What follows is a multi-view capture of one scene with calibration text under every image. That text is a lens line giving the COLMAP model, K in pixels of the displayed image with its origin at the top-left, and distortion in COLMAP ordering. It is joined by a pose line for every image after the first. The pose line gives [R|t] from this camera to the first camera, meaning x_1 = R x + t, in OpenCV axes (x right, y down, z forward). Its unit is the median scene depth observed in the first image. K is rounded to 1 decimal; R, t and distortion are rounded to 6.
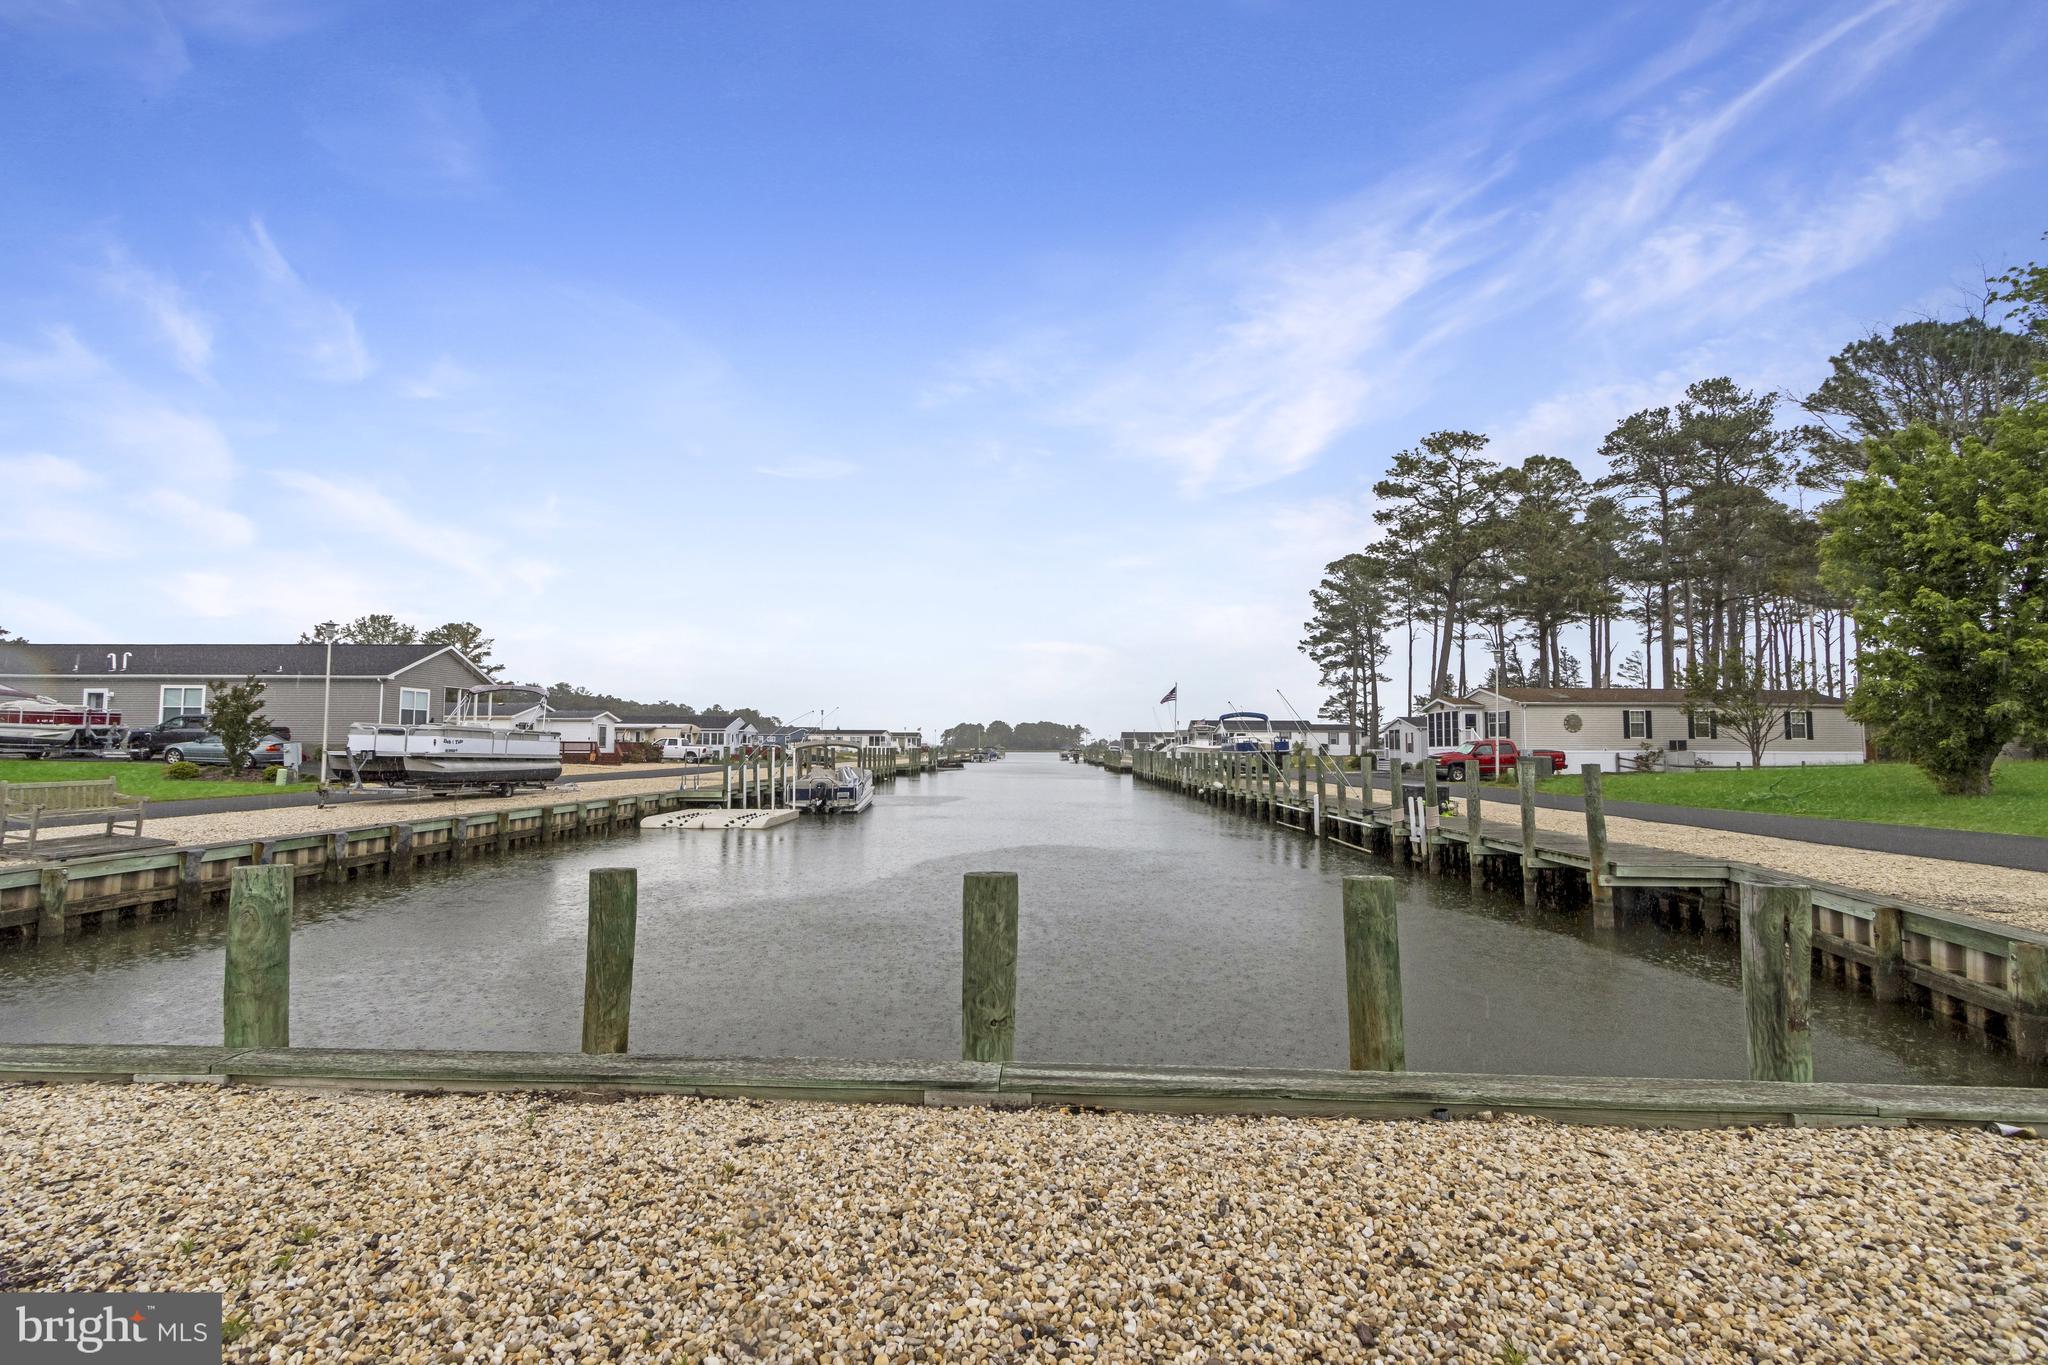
lens RADIAL K [[951.6, 0, 1023.9], [0, 951.6, 684.8], [0, 0, 1]] dist [-0.001213, -0.000197]
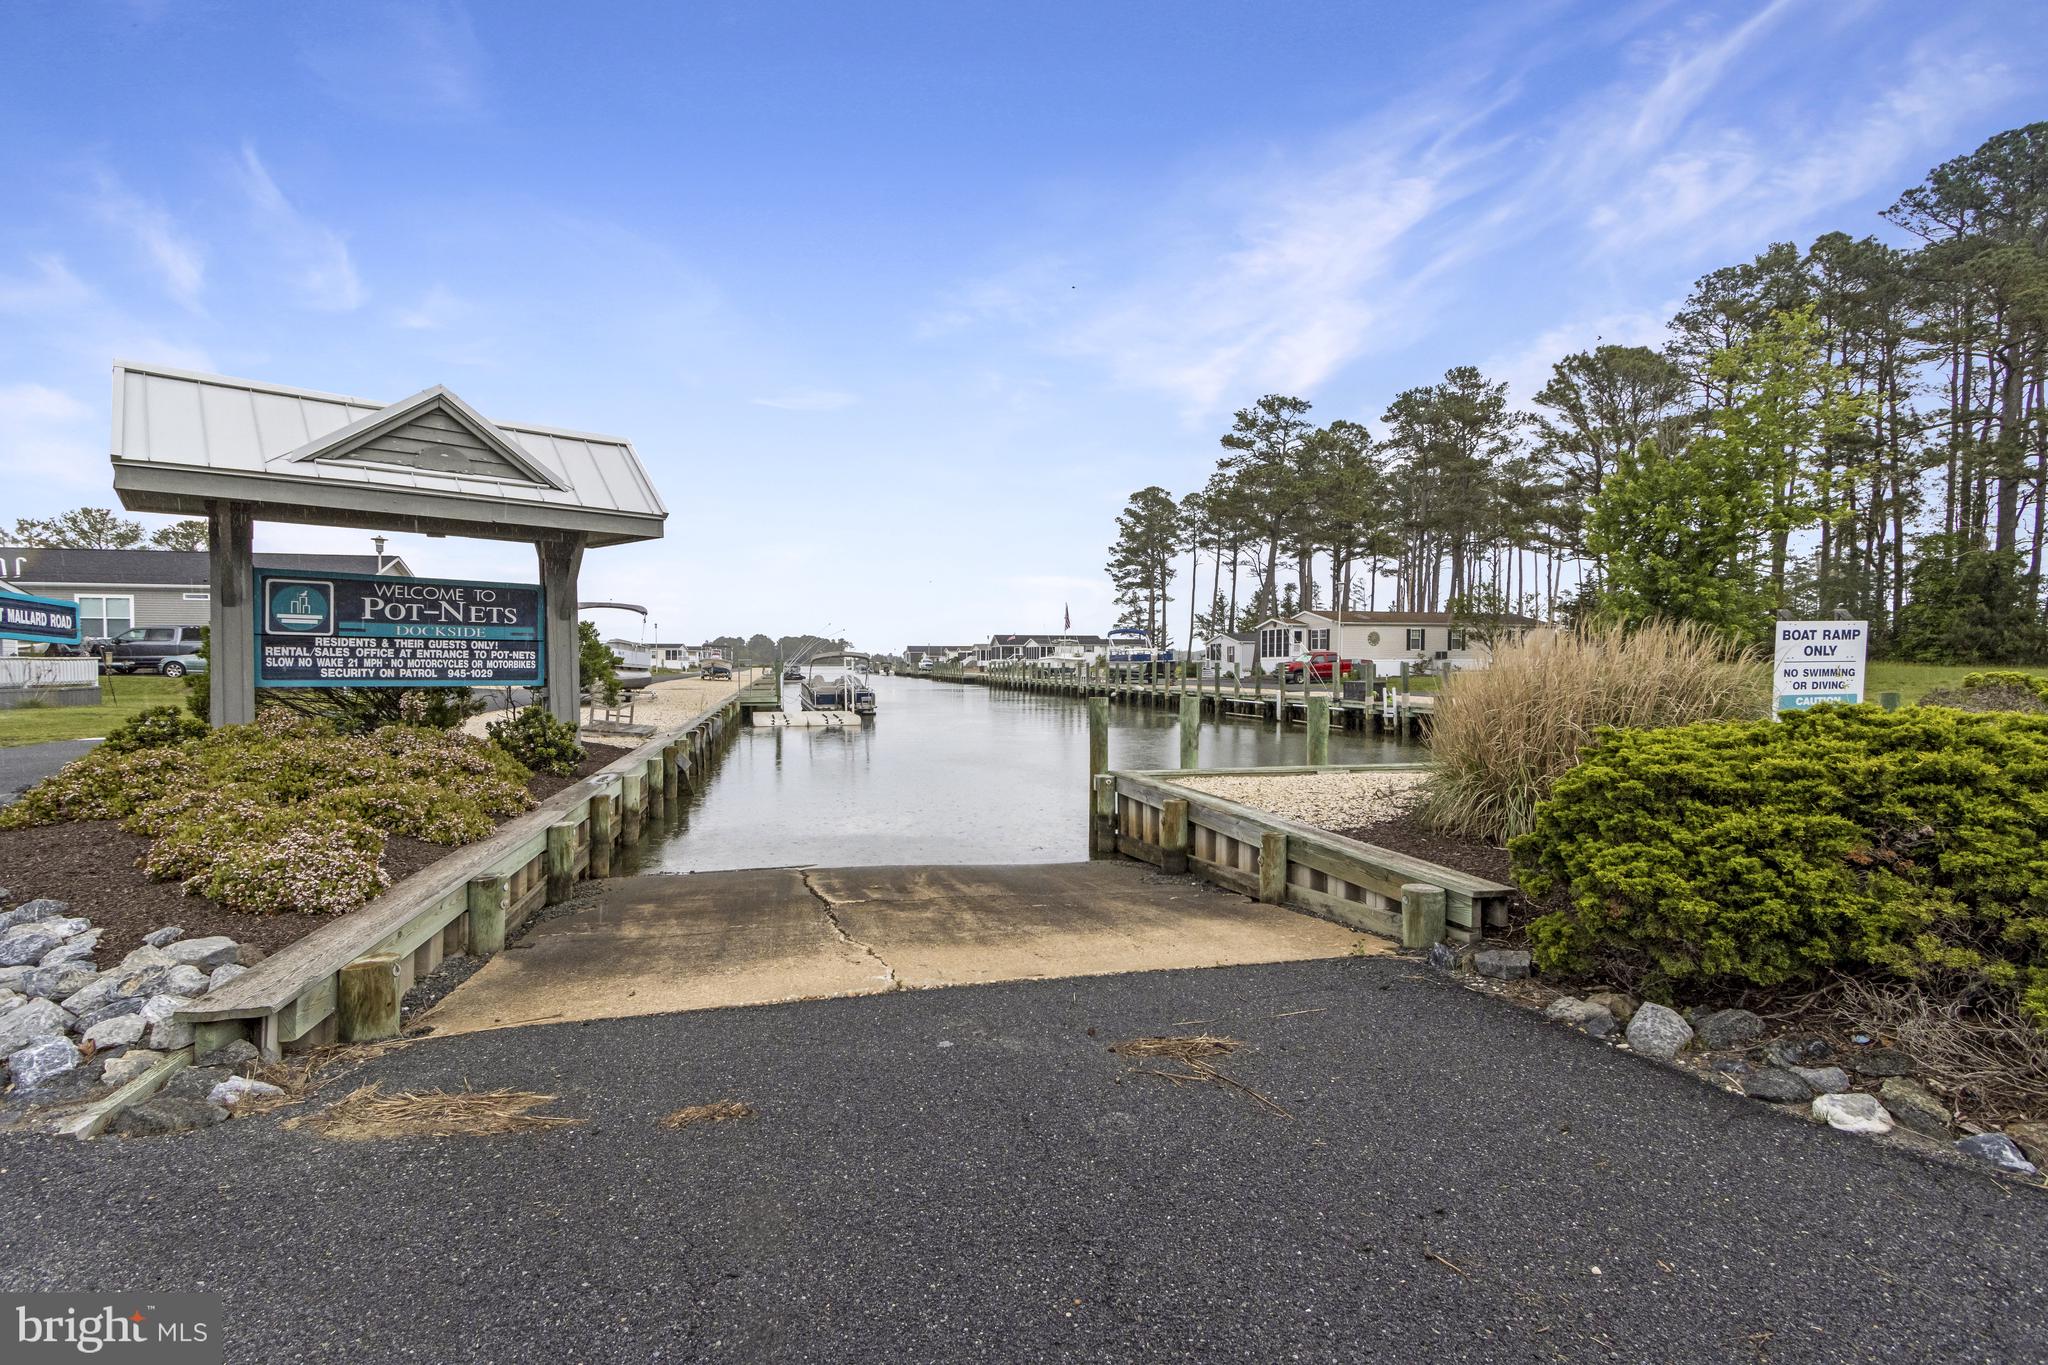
lens RADIAL K [[951.6, 0, 1023.2], [0, 951.6, 688.1], [0, 0, 1]] dist [-0.001213, -0.000197]
pose [[0.963830, -0.011763, 0.266258, -0.188191], [-0.013218, 0.995687, 0.091835, -0.004201], [-0.266190, -0.092033, 0.959517, -0.101109]]
